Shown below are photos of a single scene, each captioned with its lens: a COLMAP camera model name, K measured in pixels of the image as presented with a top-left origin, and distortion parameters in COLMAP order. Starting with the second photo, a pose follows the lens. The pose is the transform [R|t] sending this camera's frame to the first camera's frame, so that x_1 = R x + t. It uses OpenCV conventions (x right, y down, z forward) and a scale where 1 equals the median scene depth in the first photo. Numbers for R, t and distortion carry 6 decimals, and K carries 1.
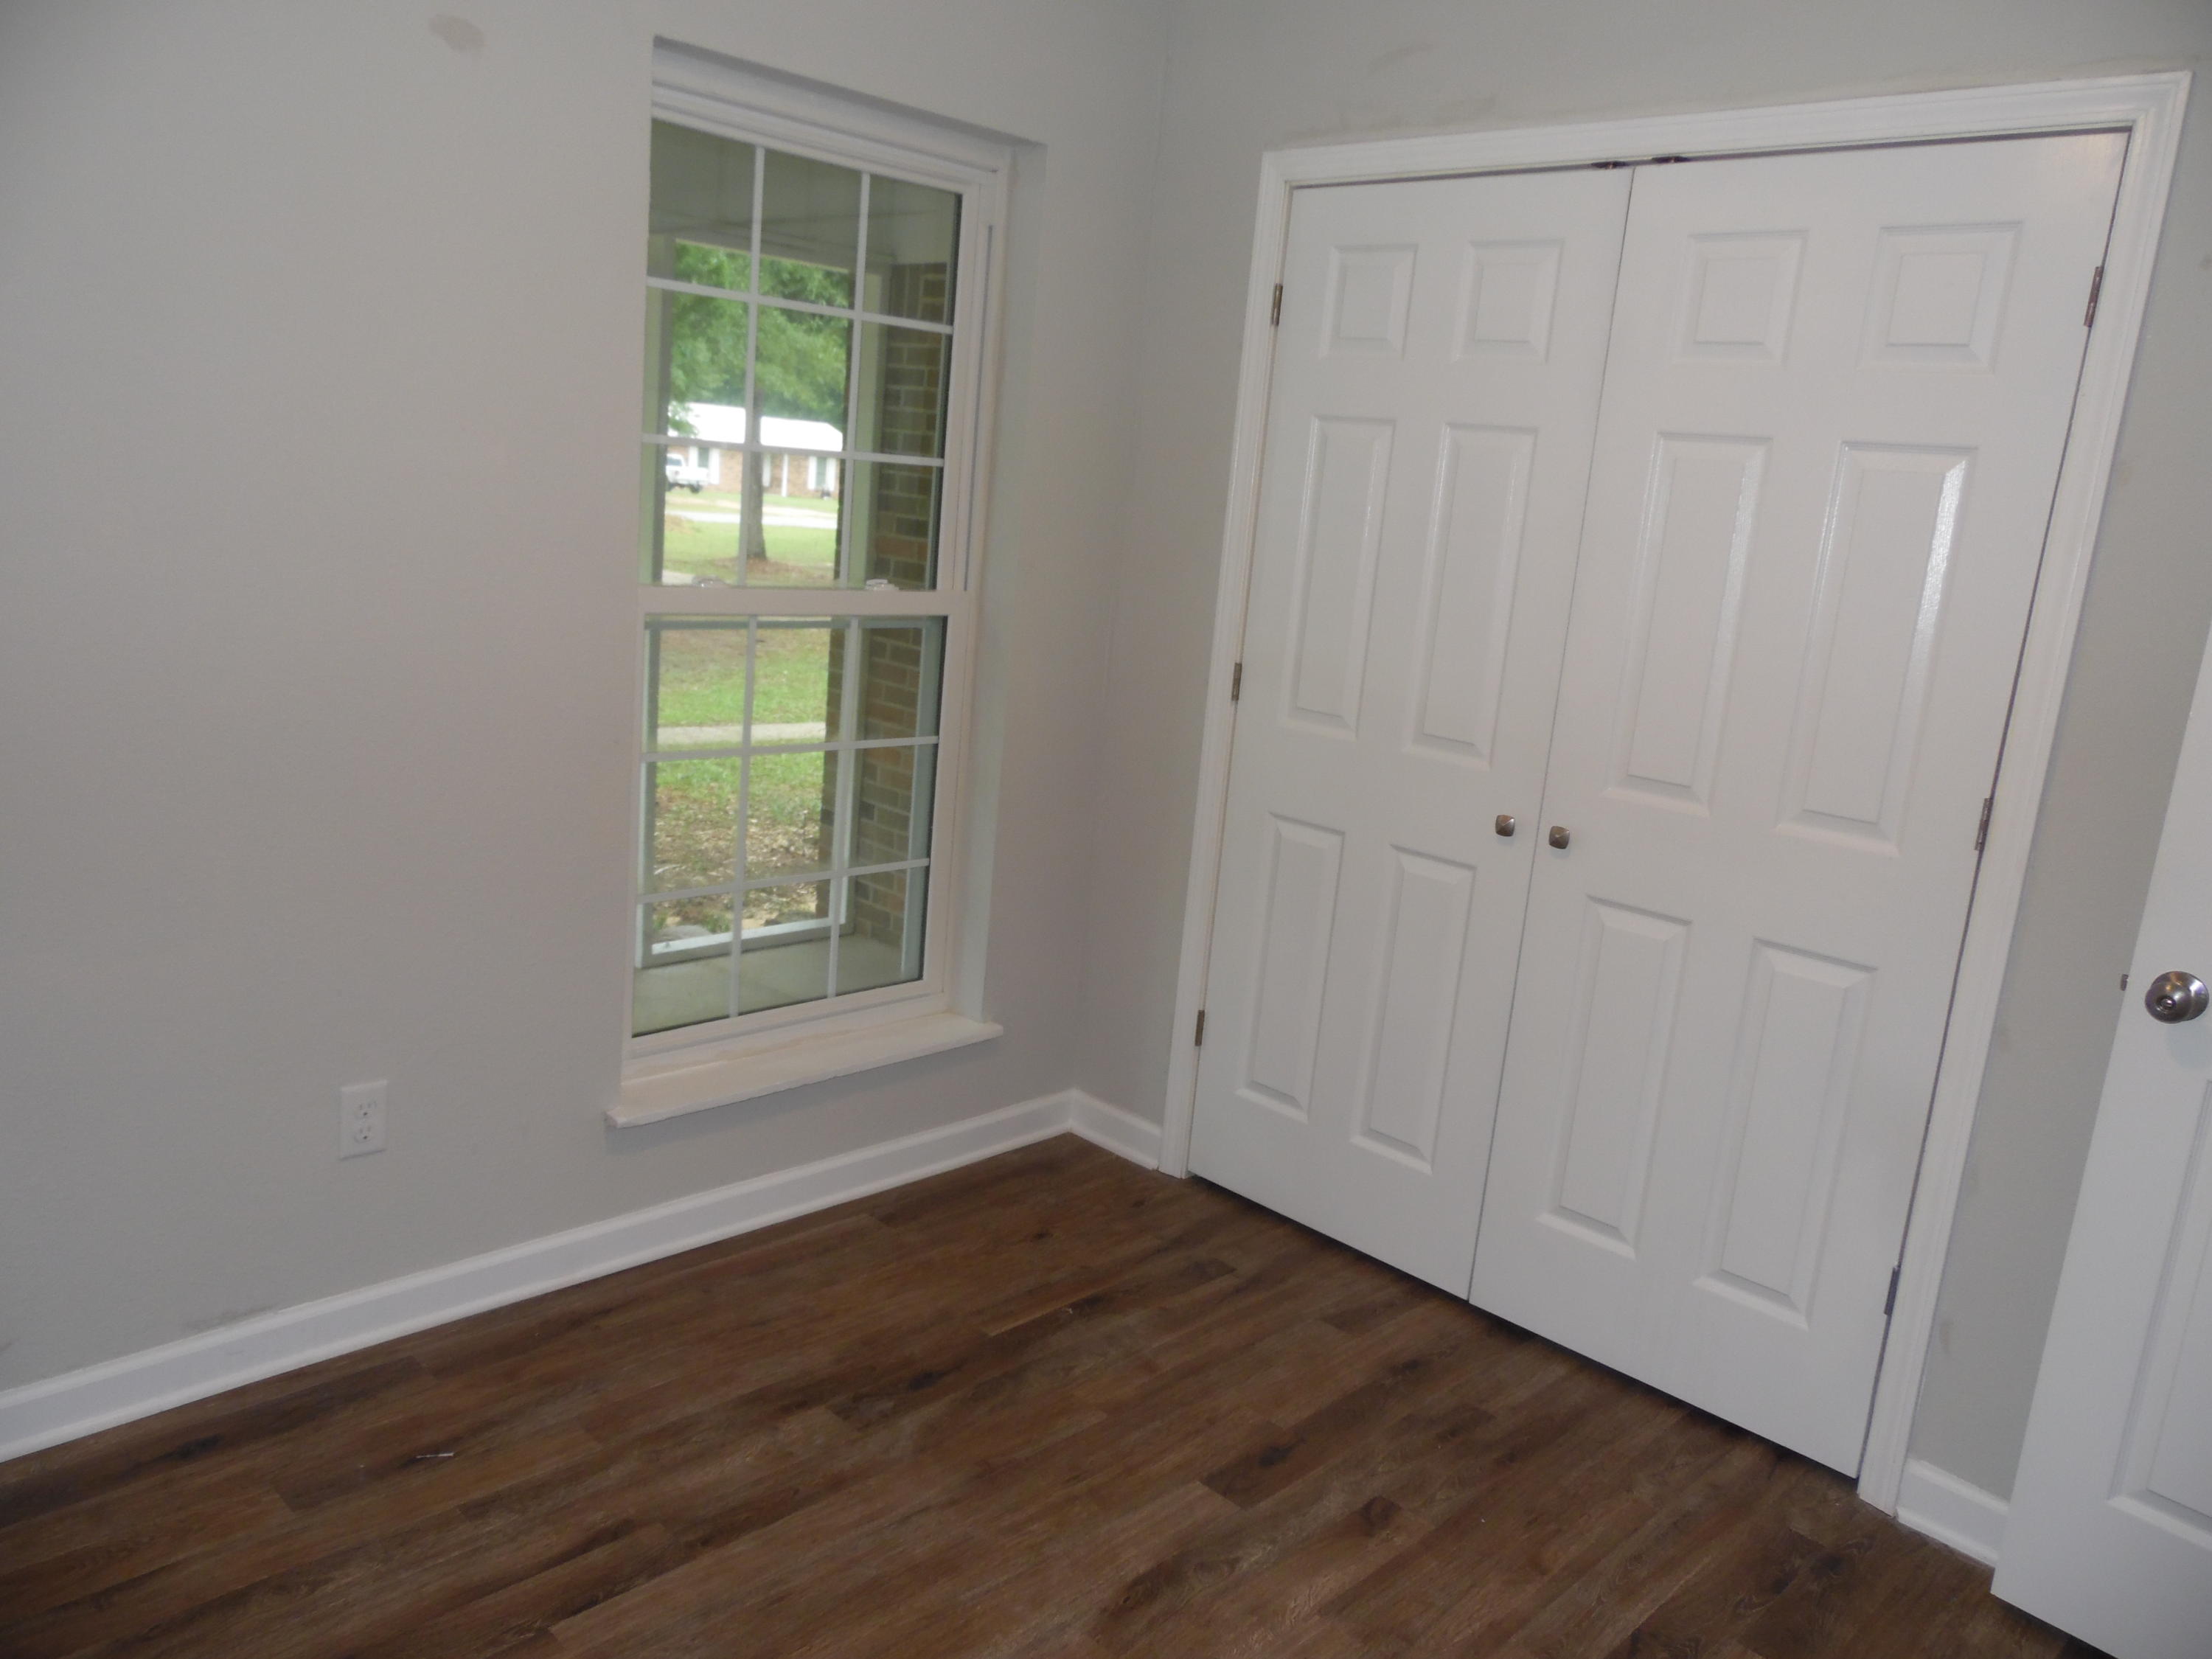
lens RADIAL K [[1646.6, 0, 1106.0], [0, 1646.6, 829.5], [0, 0, 1]] dist [-0.036285, 0.068939]
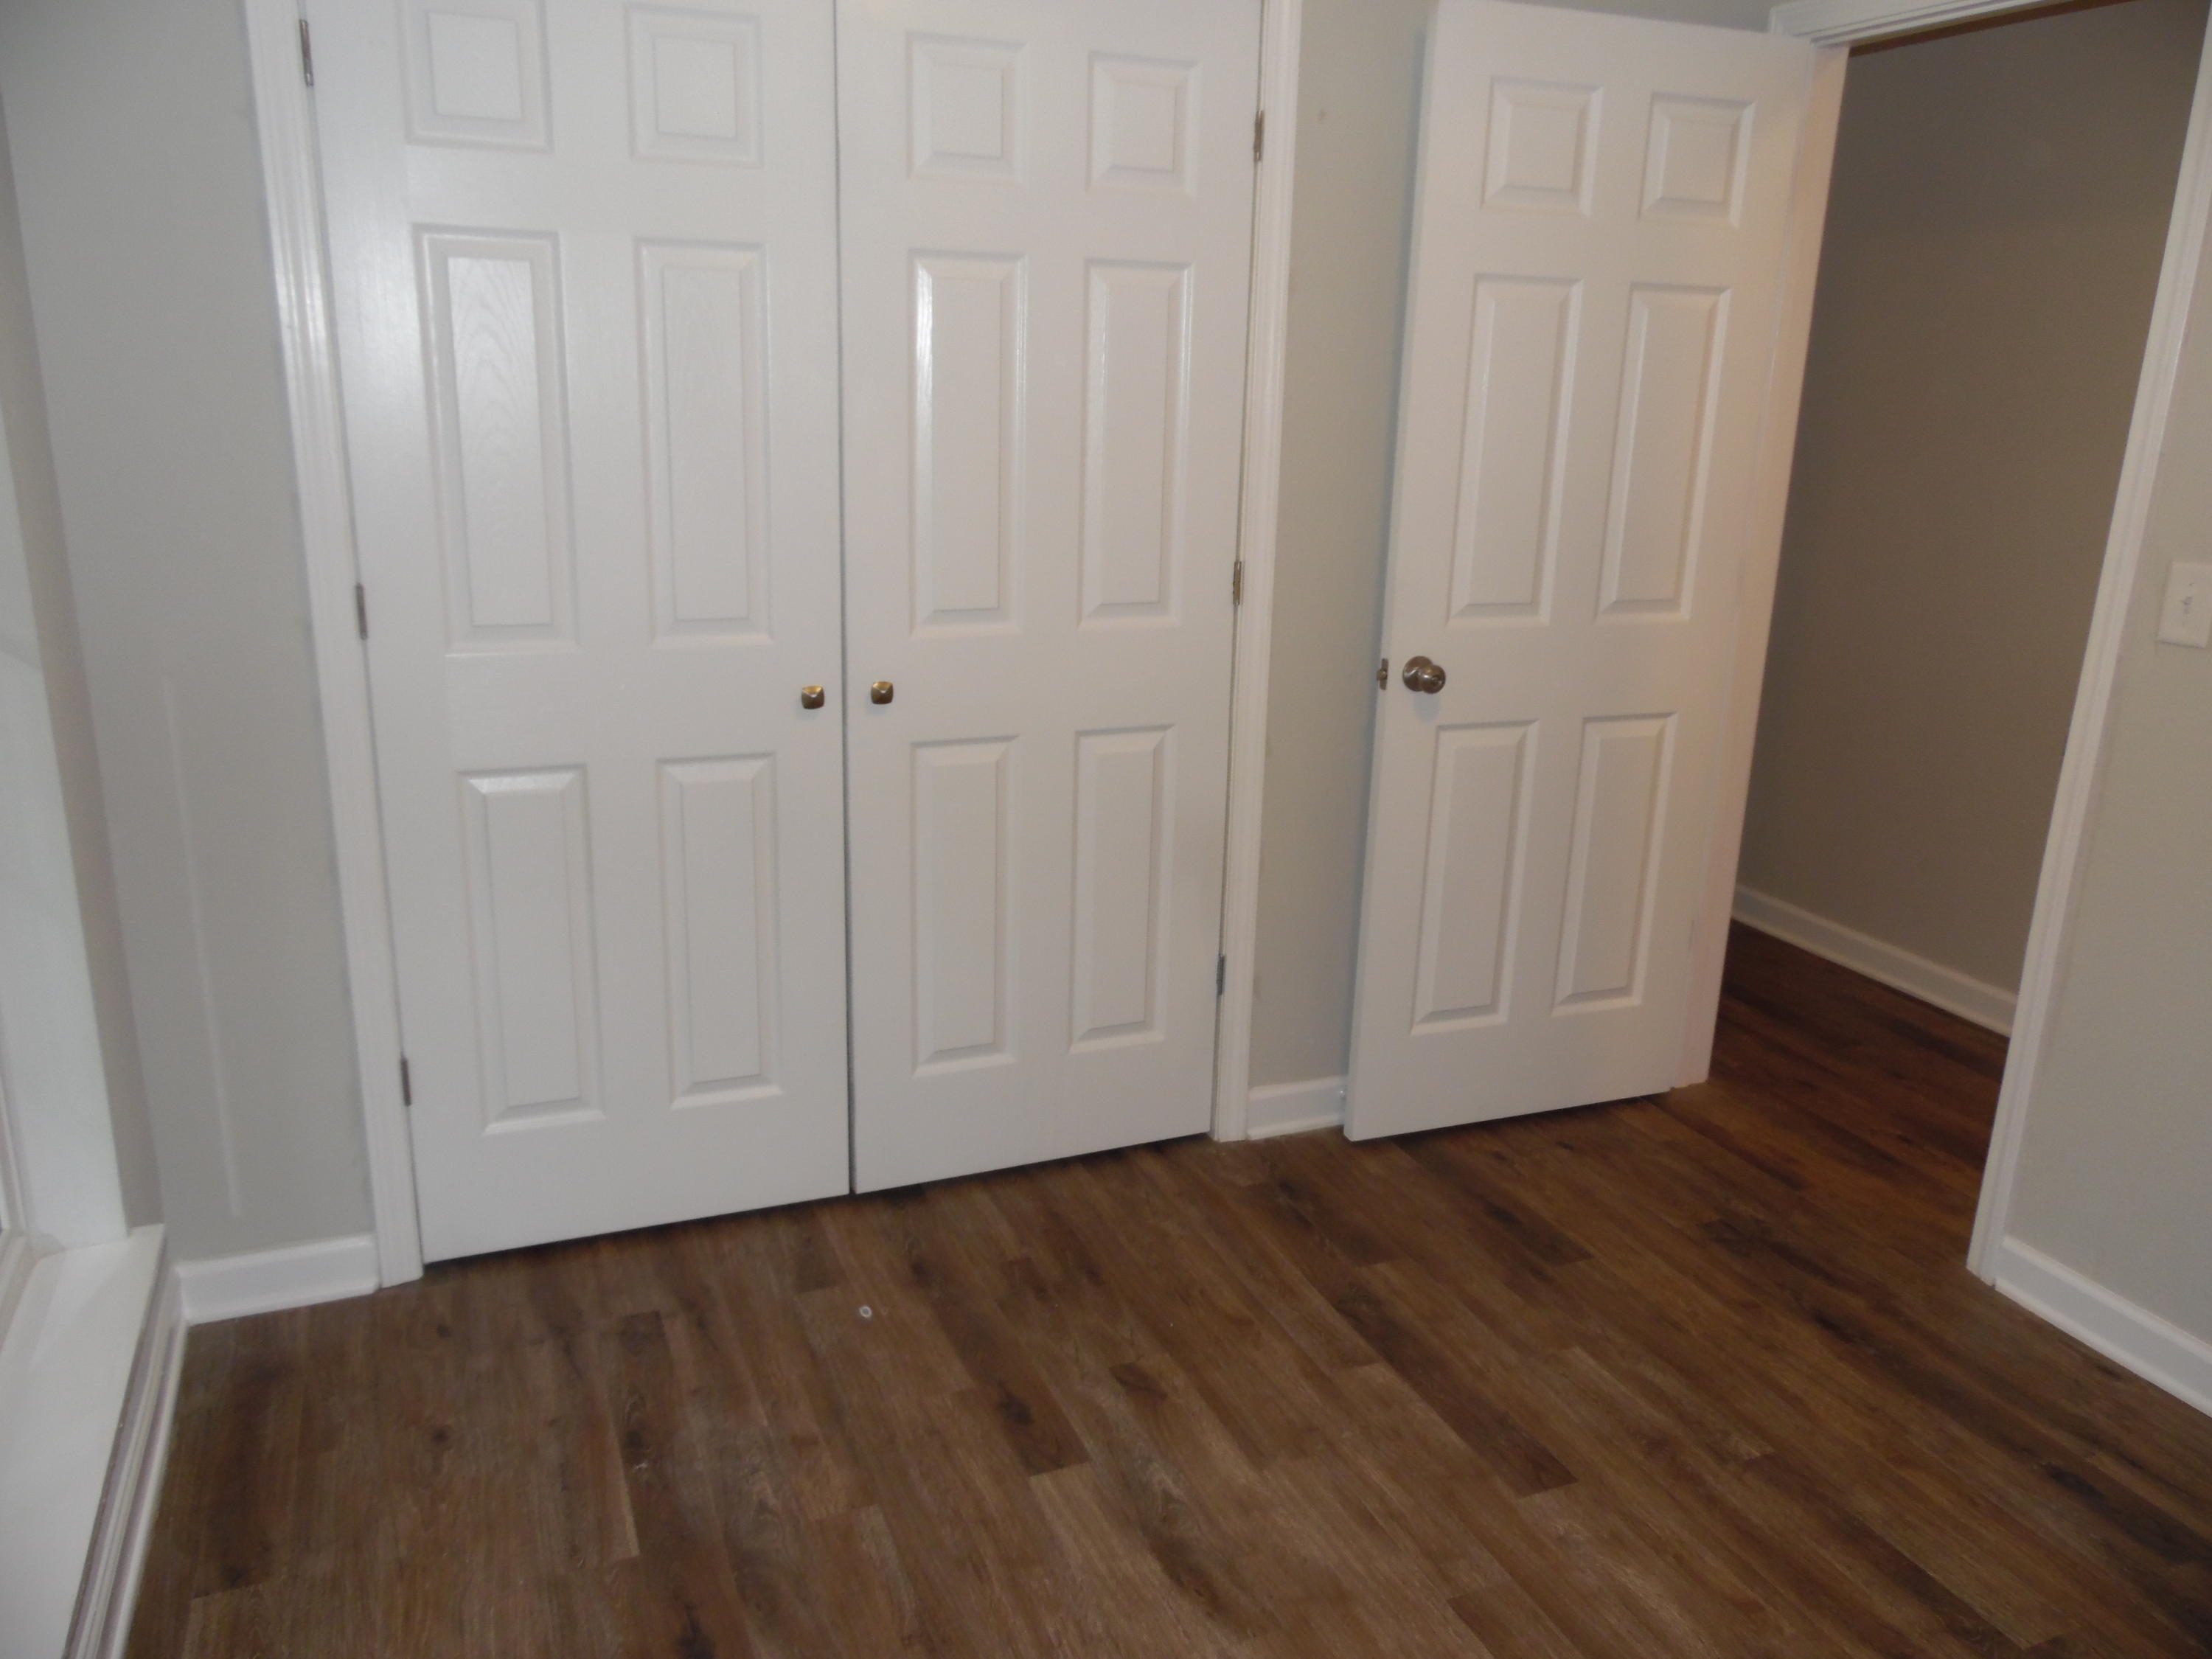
lens RADIAL K [[1646.6, 0, 1106.0], [0, 1646.6, 829.5], [0, 0, 1]] dist [-0.036285, 0.068939]
pose [[0.388305, -0.328952, 0.860819, -0.549830], [0.197230, 0.942139, 0.271060, -0.162820], [-0.900178, 0.064526, 0.430716, 0.517206]]
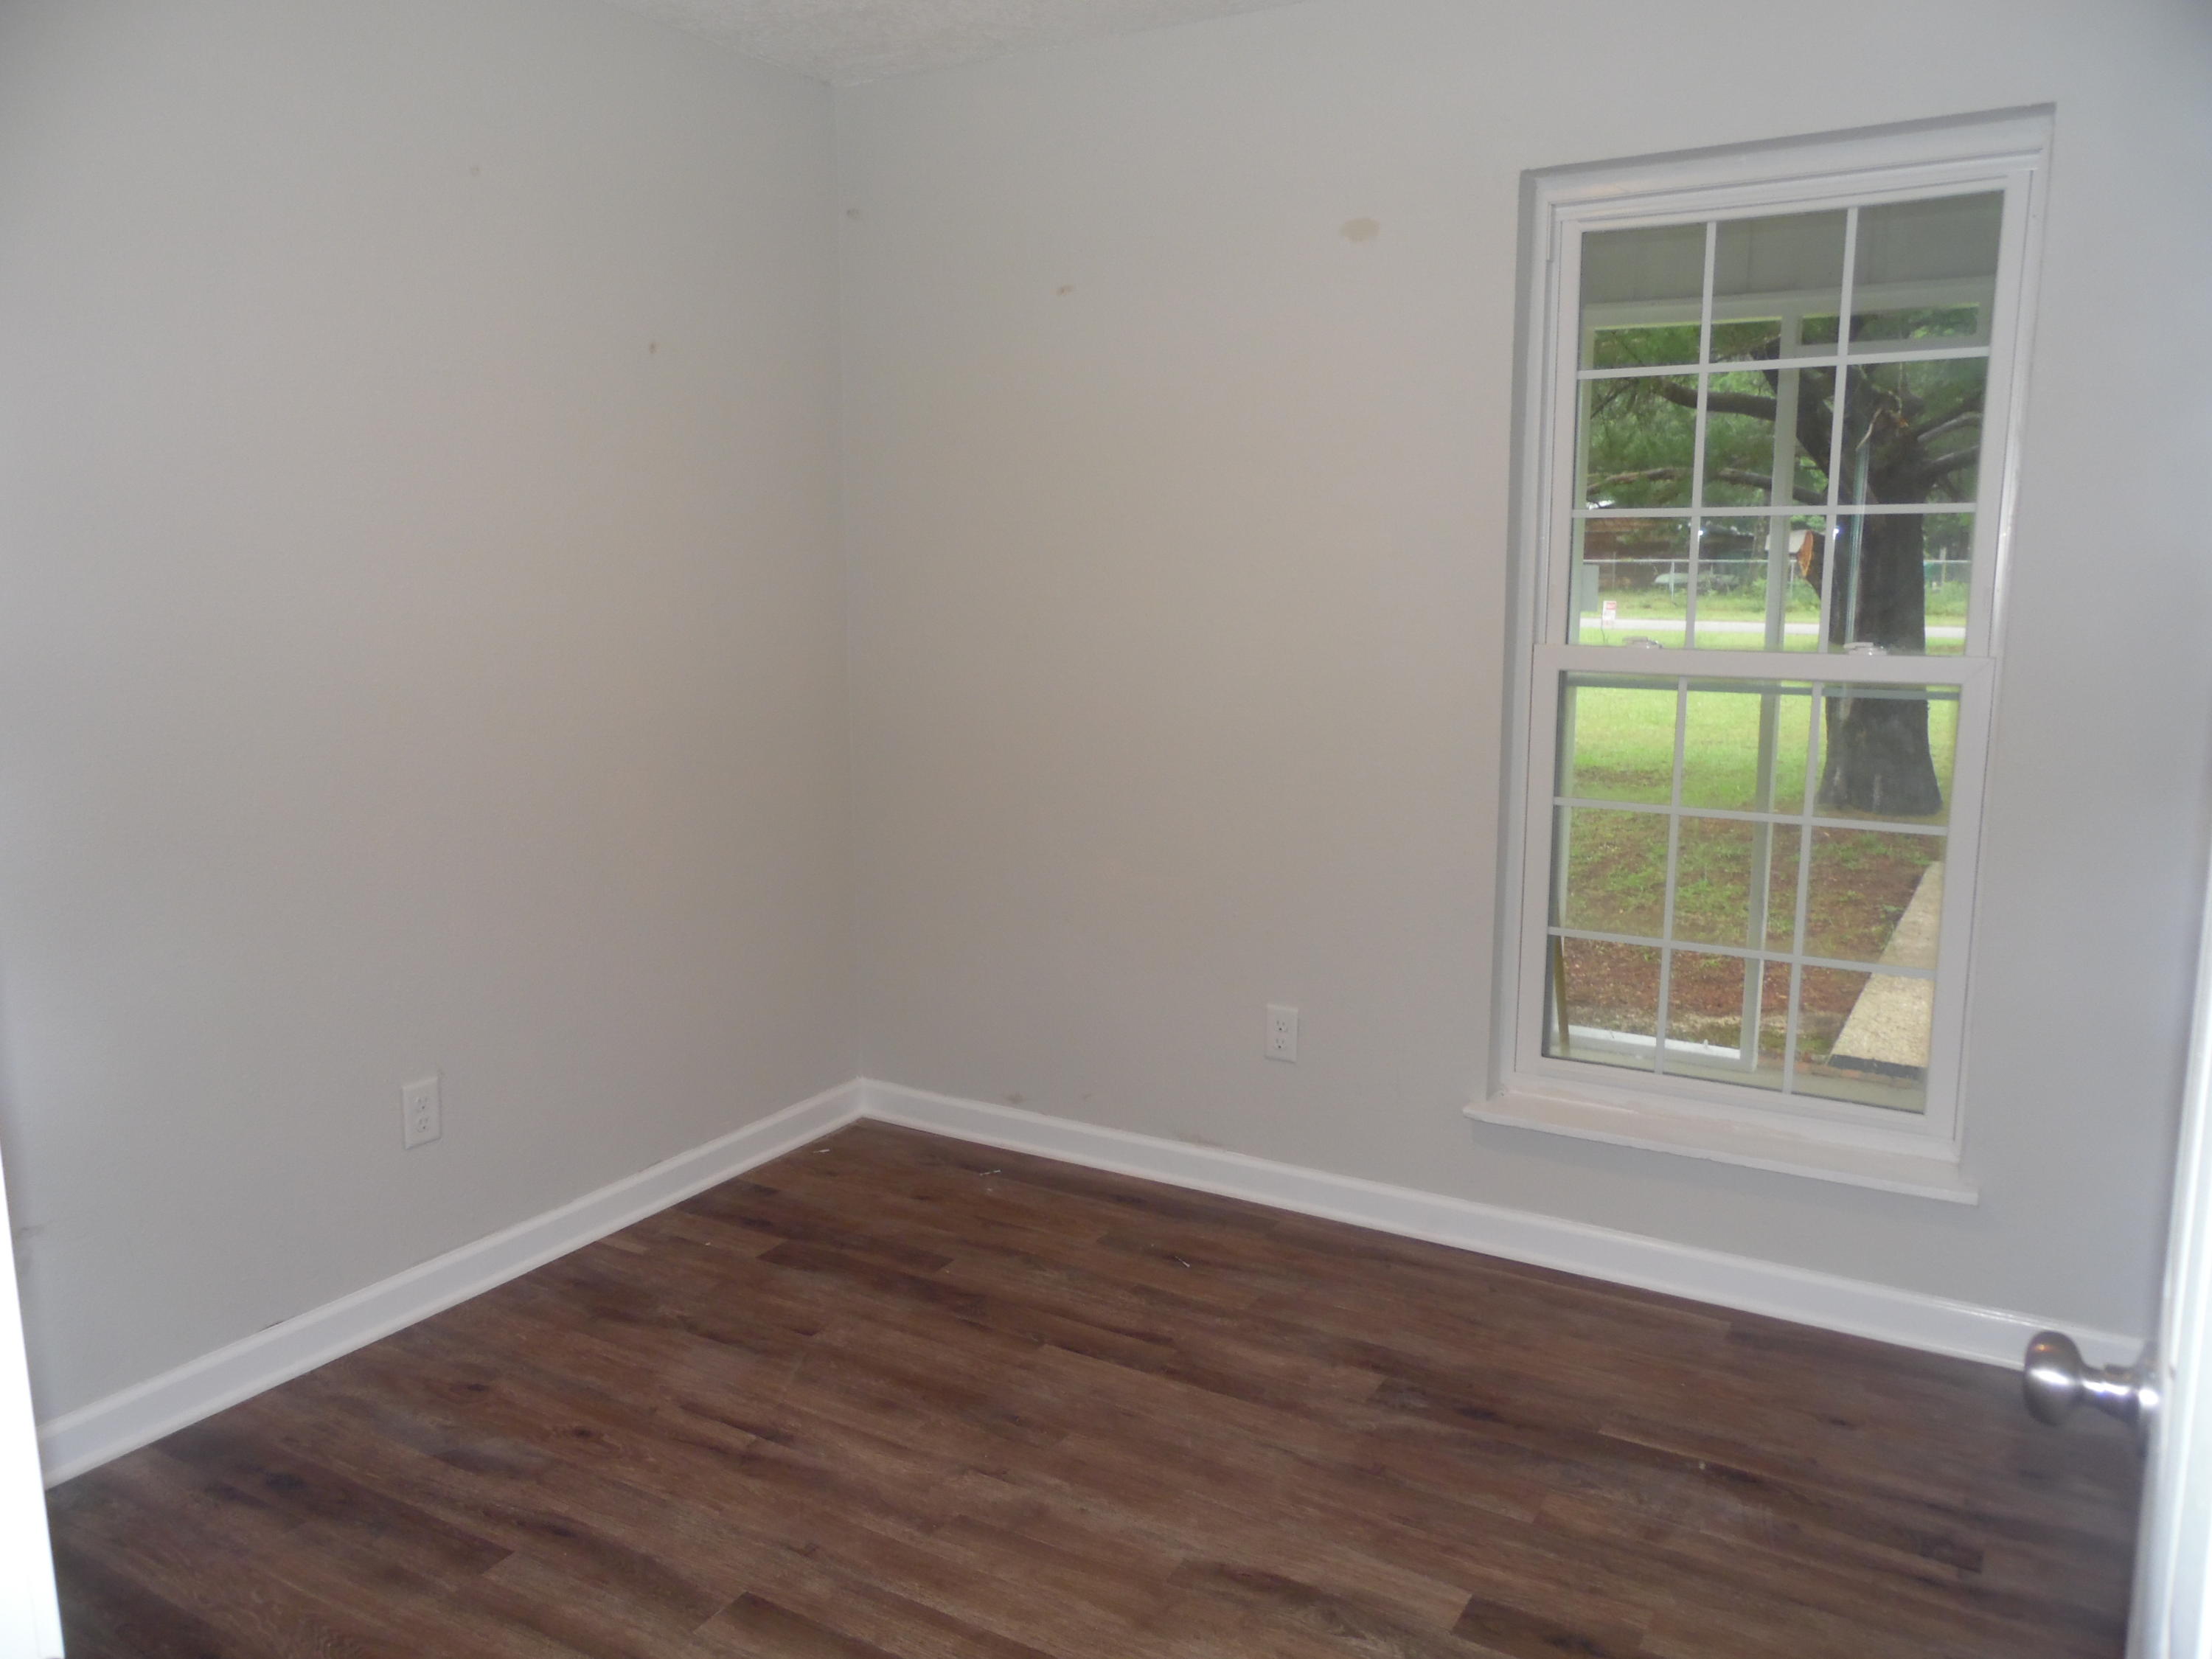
lens RADIAL K [[1646.6, 0, 1106.0], [0, 1646.6, 829.5], [0, 0, 1]] dist [-0.036285, 0.068939]
pose [[0.234041, 0.075619, -0.969282, 0.792584], [-0.181267, 0.982883, 0.032912, -0.006303], [0.955179, 0.167996, 0.243742, 0.488525]]
